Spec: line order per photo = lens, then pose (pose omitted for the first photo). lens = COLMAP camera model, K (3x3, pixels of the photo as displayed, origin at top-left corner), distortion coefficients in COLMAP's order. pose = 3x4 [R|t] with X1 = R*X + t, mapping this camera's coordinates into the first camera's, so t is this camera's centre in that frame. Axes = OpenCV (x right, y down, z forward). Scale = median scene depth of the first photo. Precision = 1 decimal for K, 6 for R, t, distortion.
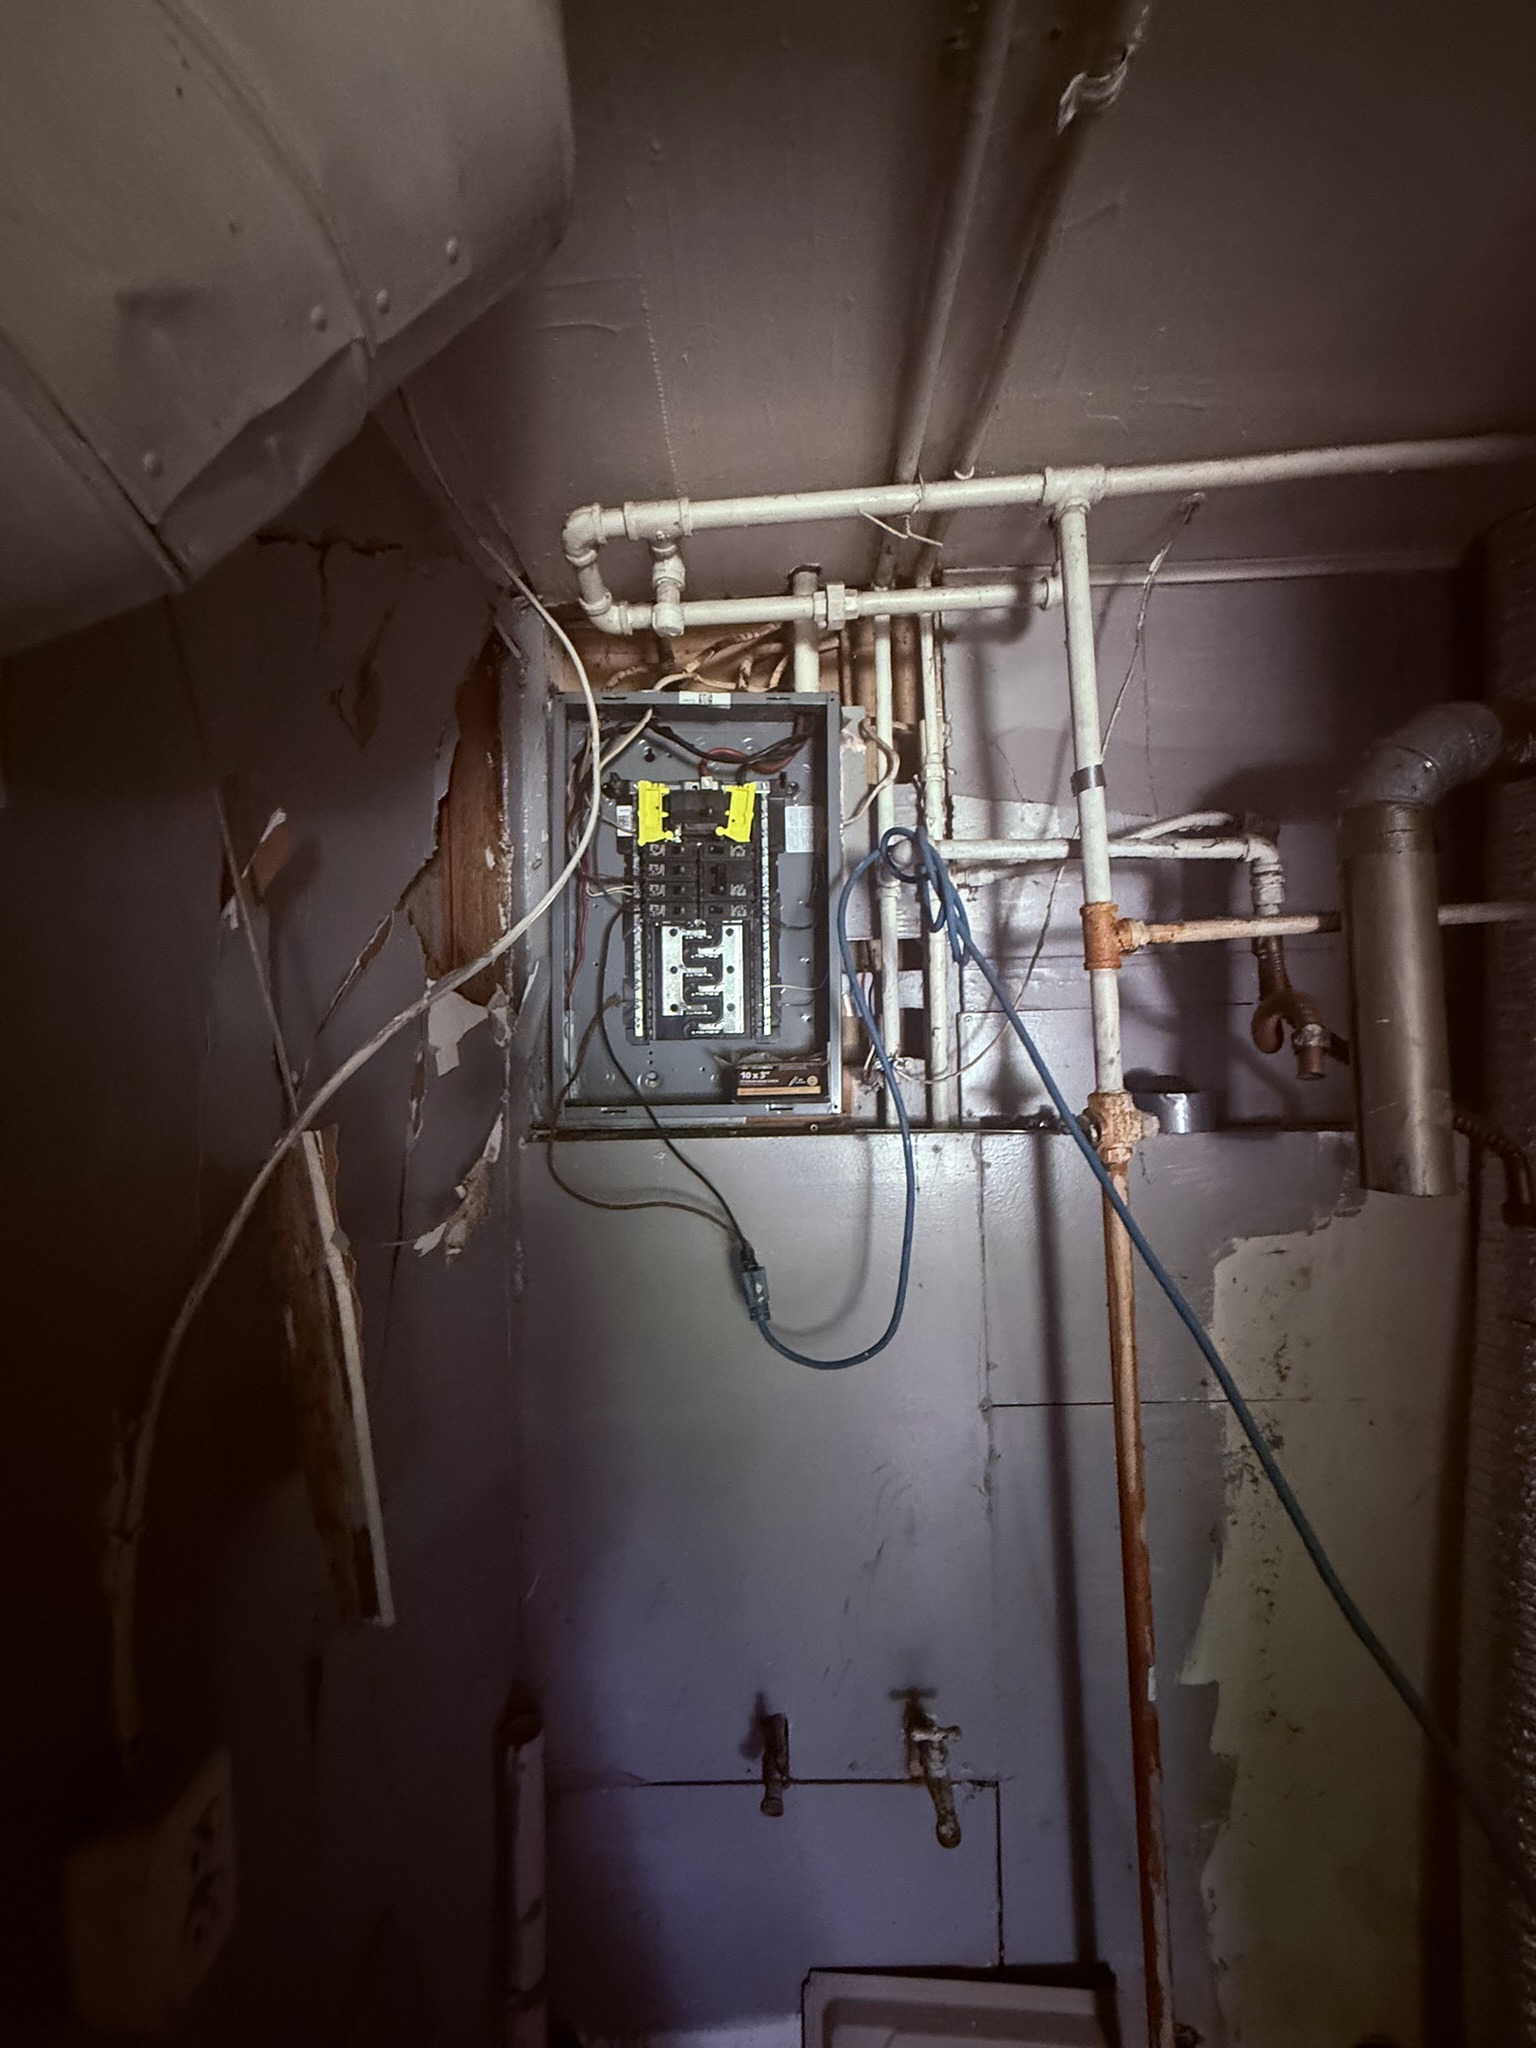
lens RADIAL K [[819.4, 0, 776.6], [0, 819.4, 1003.9], [0, 0, 1]] dist [0.000693, 0.000364]
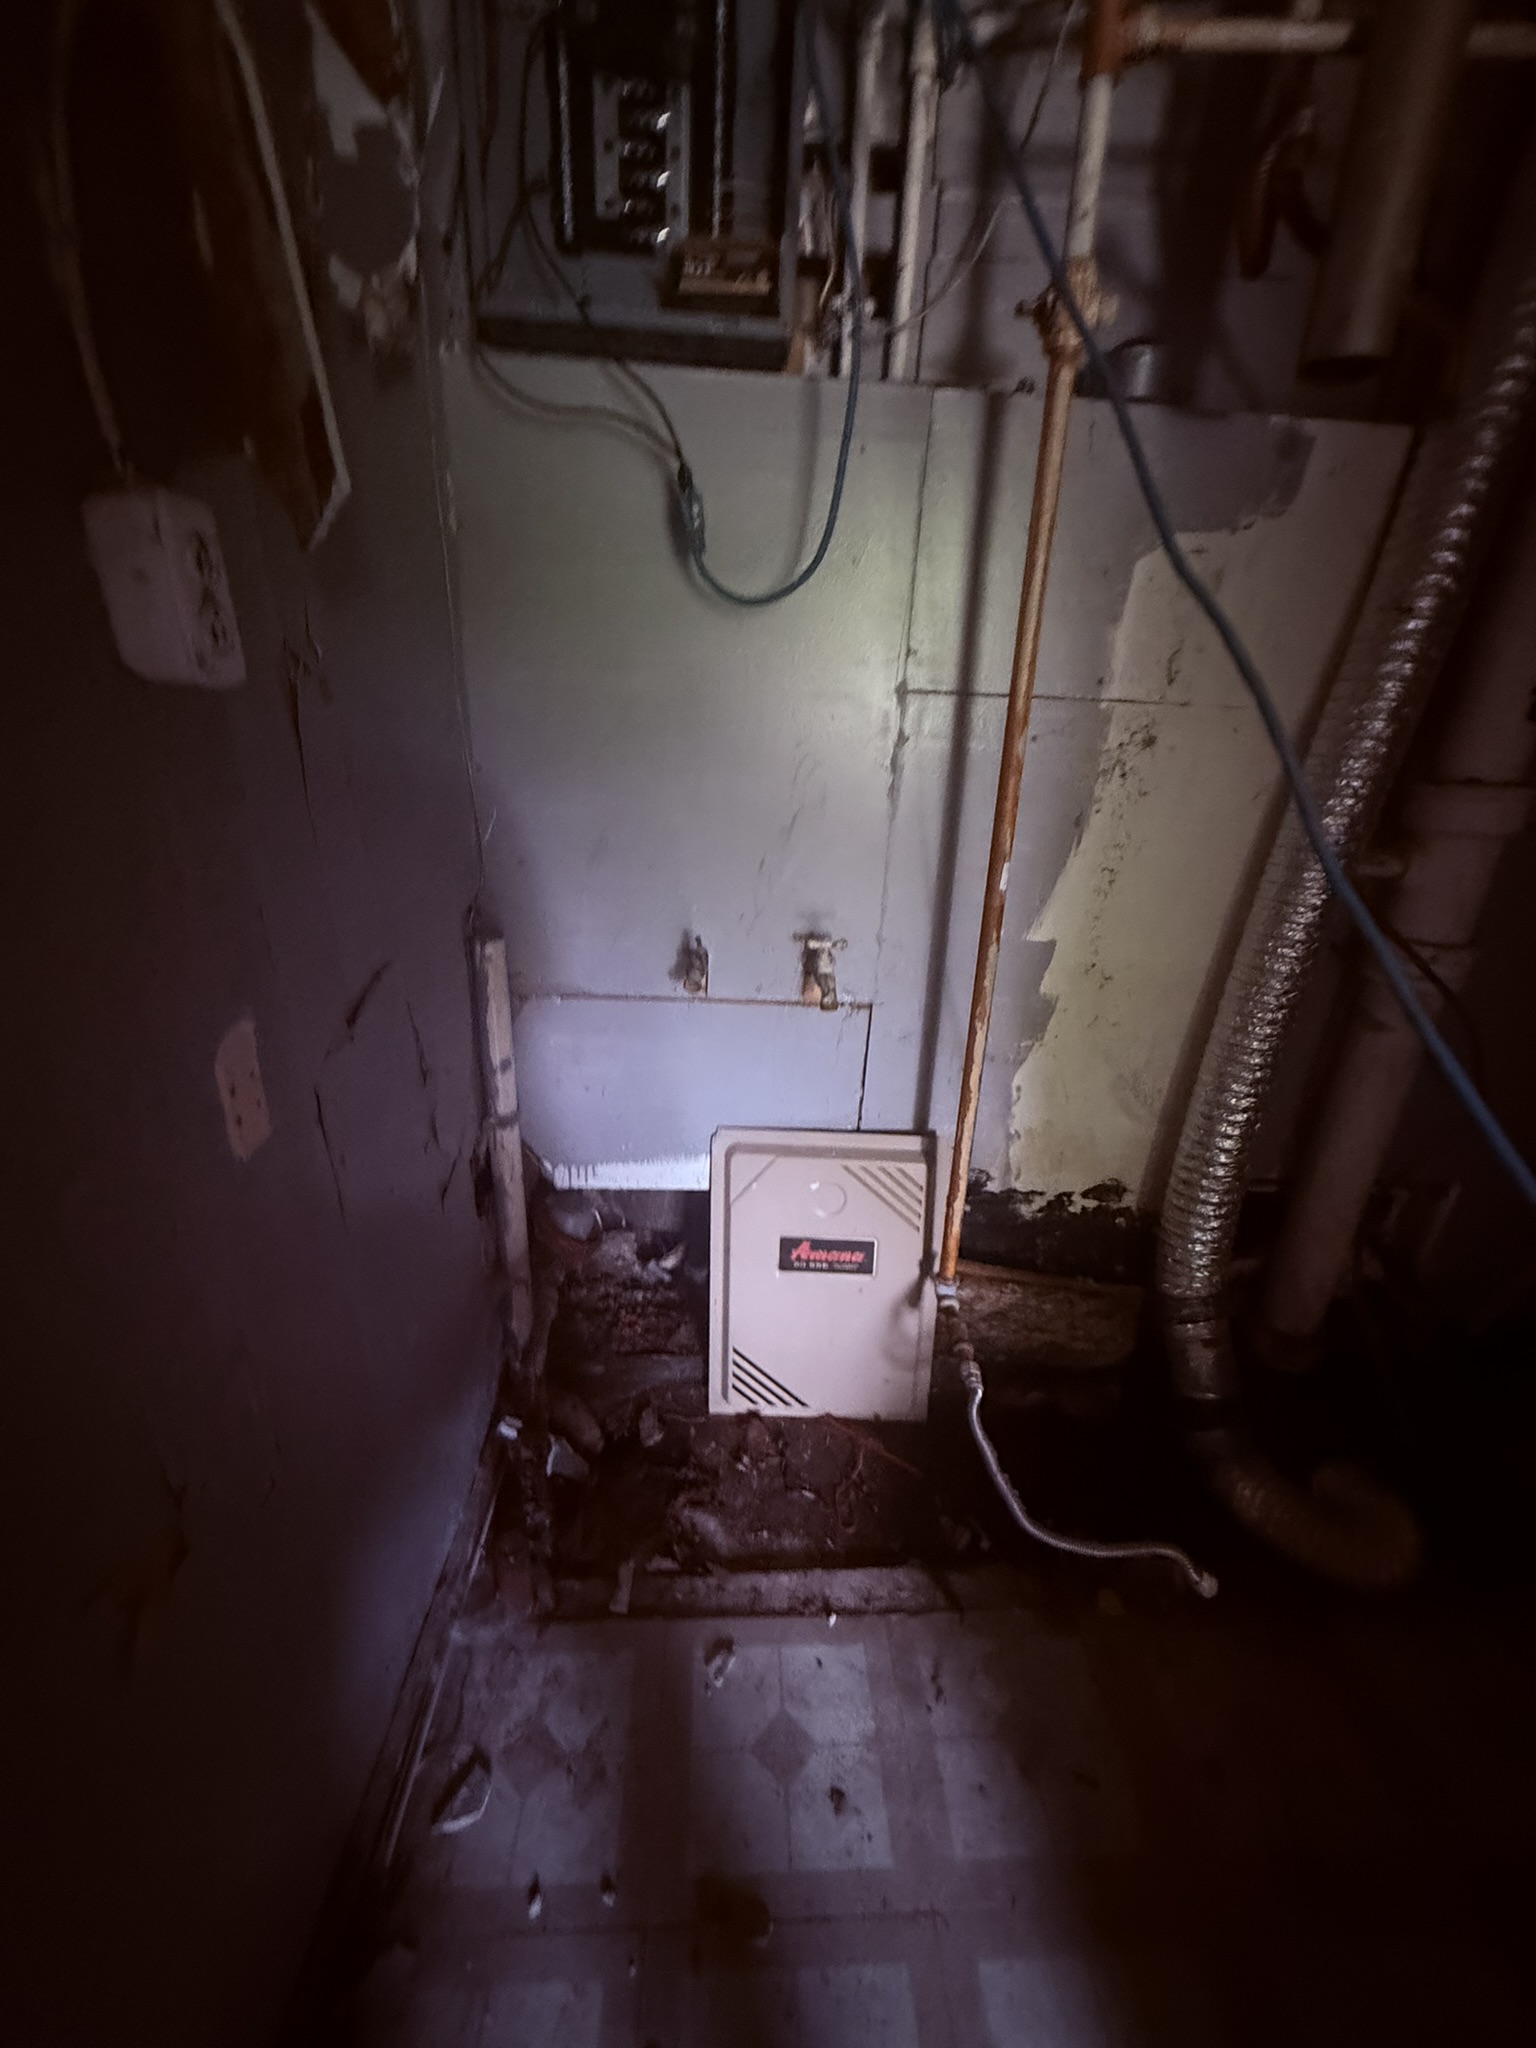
lens RADIAL K [[819.4, 0, 773.8], [0, 819.4, 1030.8], [0, 0, 1]] dist [0.000693, 0.000364]
pose [[0.996411, 0.045808, 0.071186, 0.029440], [-0.070490, 0.914630, 0.398100, 0.486498], [-0.046873, -0.401689, 0.914576, -0.171082]]
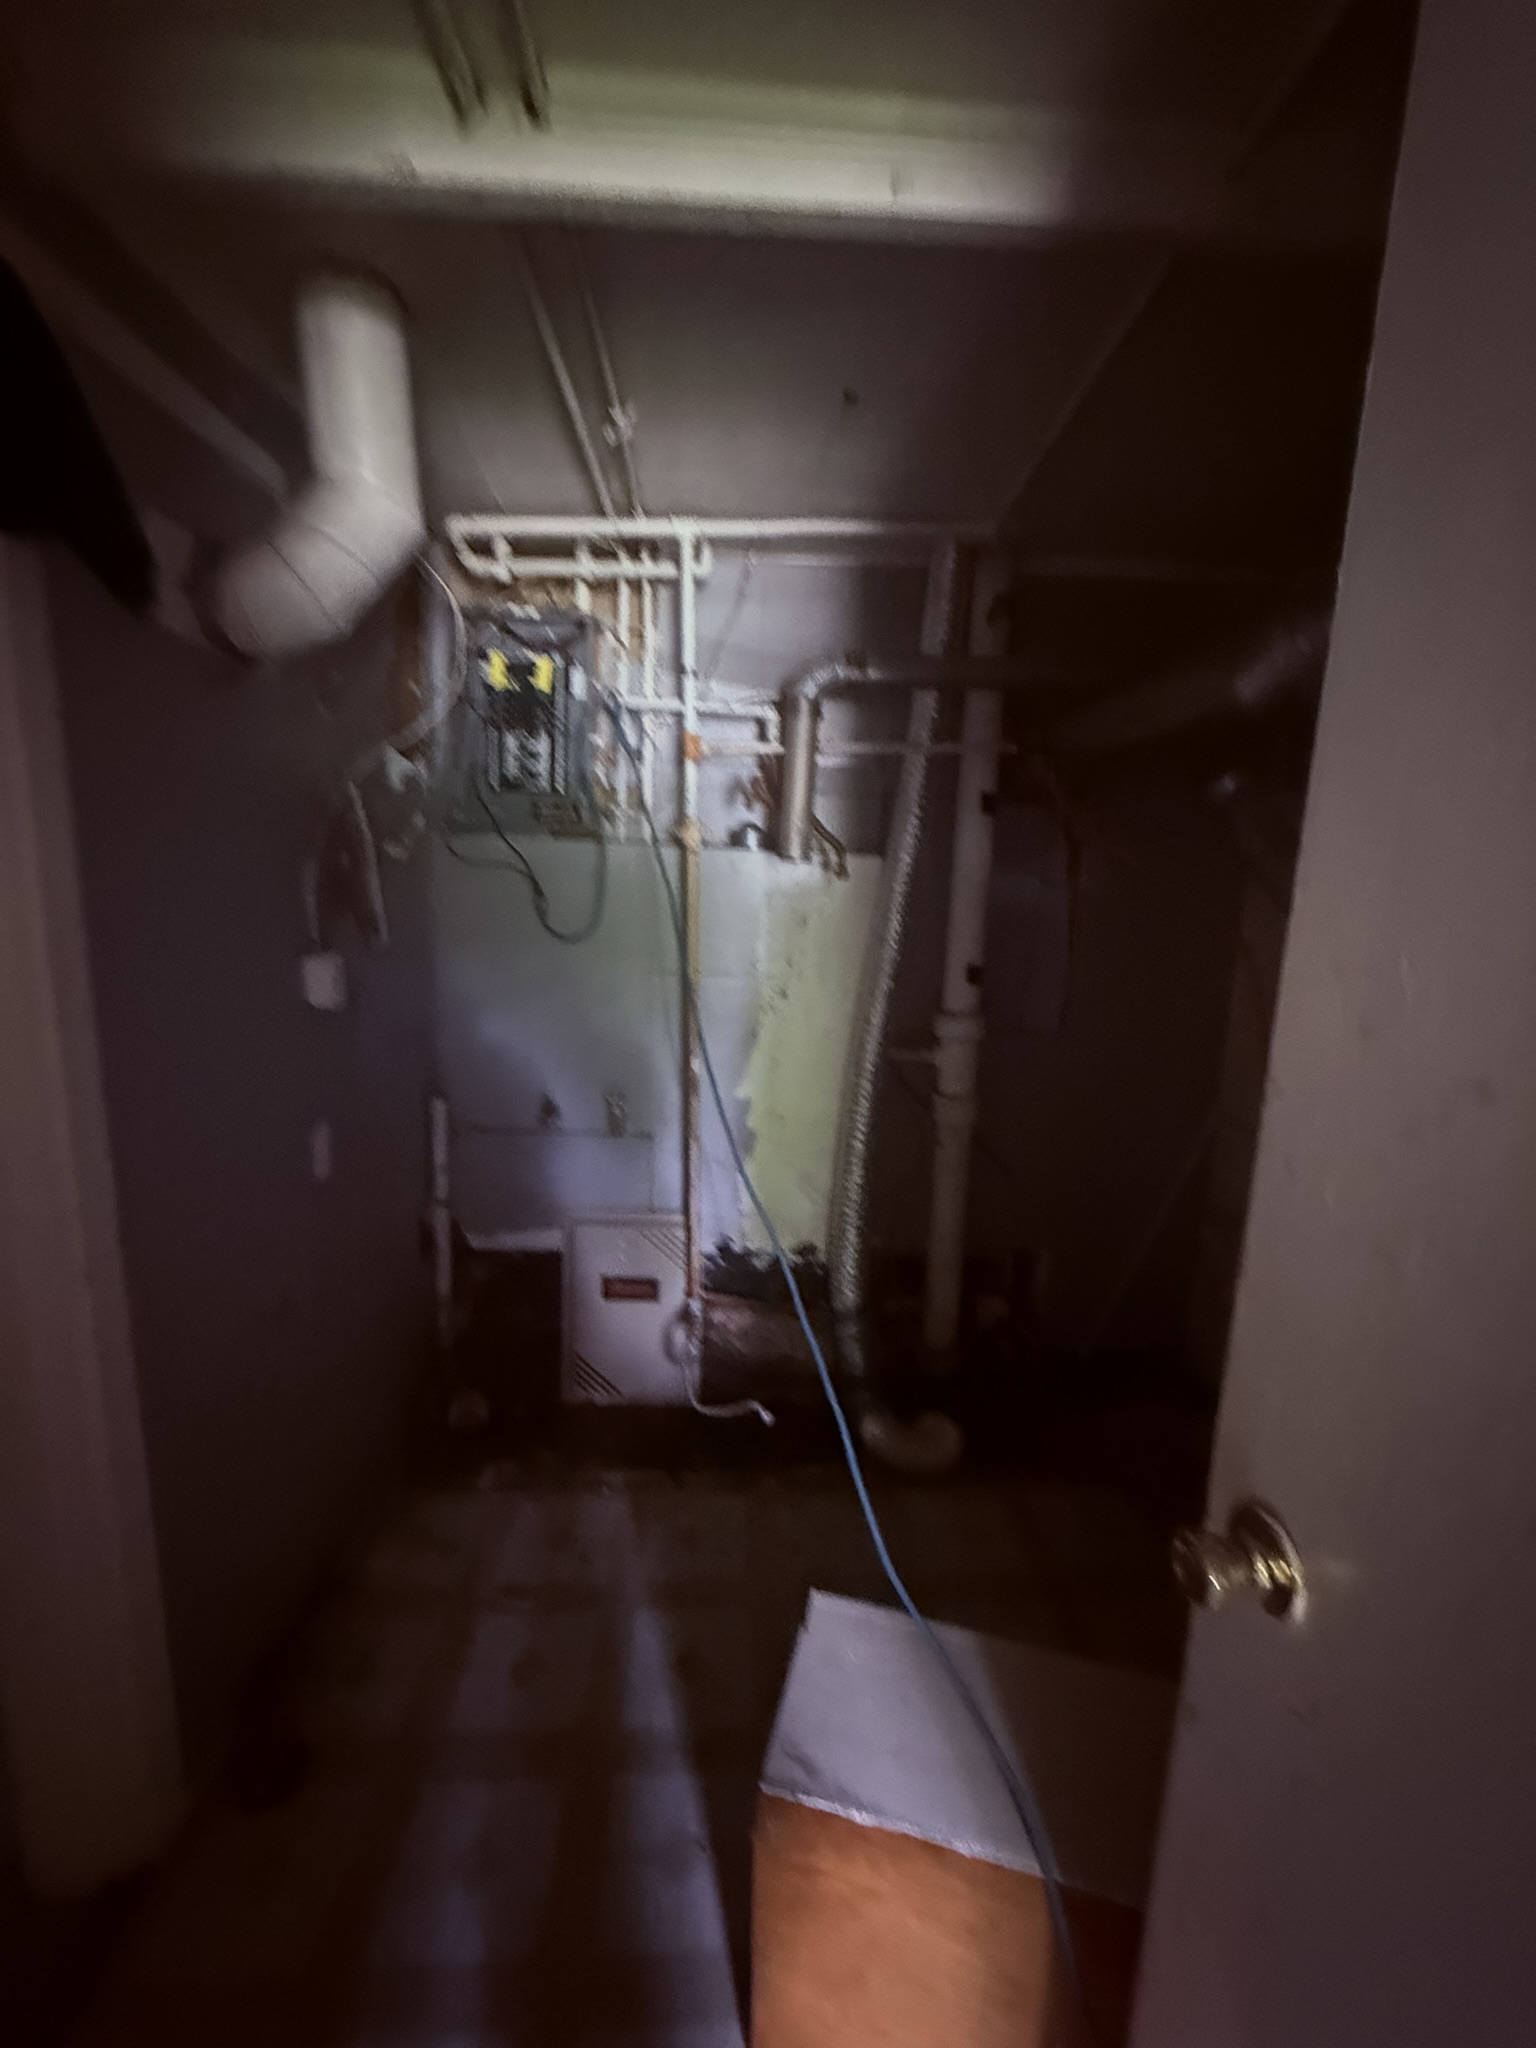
lens RADIAL K [[819.4, 0, 778.3], [0, 819.4, 1027.6], [0, 0, 1]] dist [0.000693, 0.000364]
pose [[0.996401, 0.052879, 0.066243, 0.451066], [-0.064352, 0.980594, 0.185189, 0.213050], [-0.055165, -0.188785, 0.980468, -1.184184]]
